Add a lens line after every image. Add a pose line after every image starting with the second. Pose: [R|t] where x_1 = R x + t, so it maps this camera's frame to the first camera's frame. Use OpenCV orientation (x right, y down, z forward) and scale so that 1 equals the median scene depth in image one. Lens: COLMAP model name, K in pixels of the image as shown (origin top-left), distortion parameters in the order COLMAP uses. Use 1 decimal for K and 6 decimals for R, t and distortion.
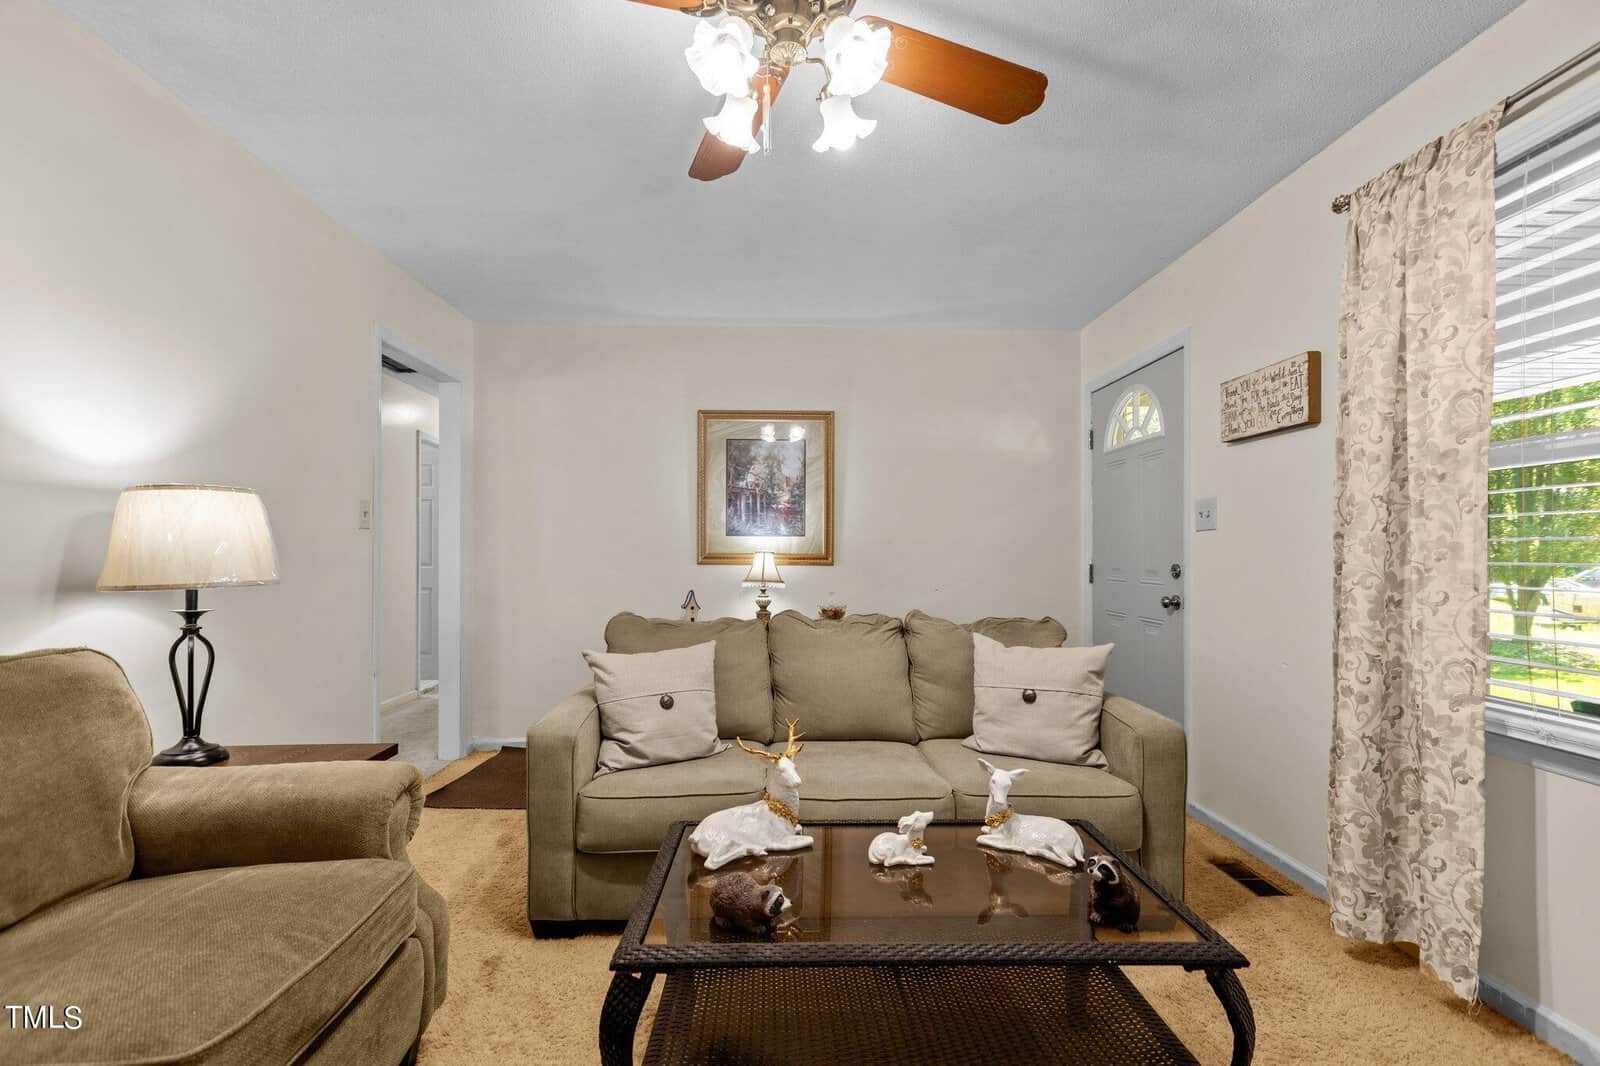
lens RADIAL K [[714.8, 0, 798.4], [0, 714.8, 546.4], [0, 0, 1]] dist [0.004814, -0.001839]
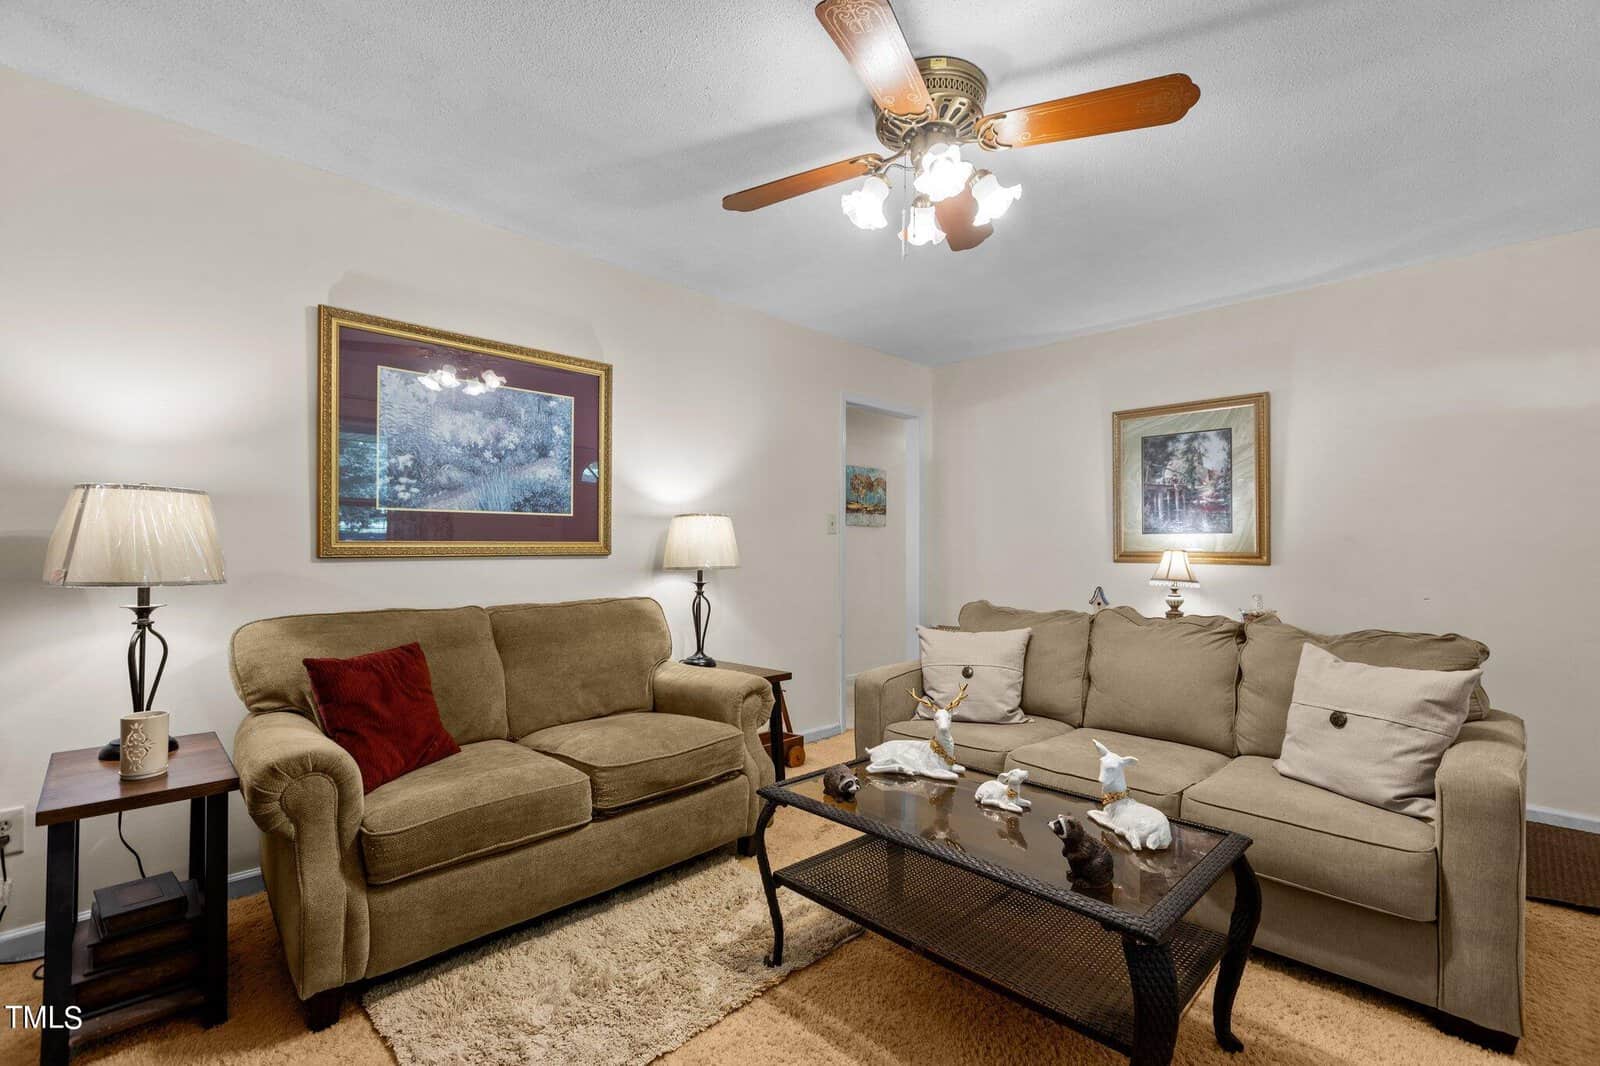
lens RADIAL K [[714.8, 0, 810.8], [0, 714.8, 536.6], [0, 0, 1]] dist [0.004814, -0.001839]
pose [[0.693334, -0.013688, -0.720487, 0.501120], [0.005554, 0.999891, -0.013651, 0.000086], [0.720595, 0.005464, 0.693334, -0.045259]]
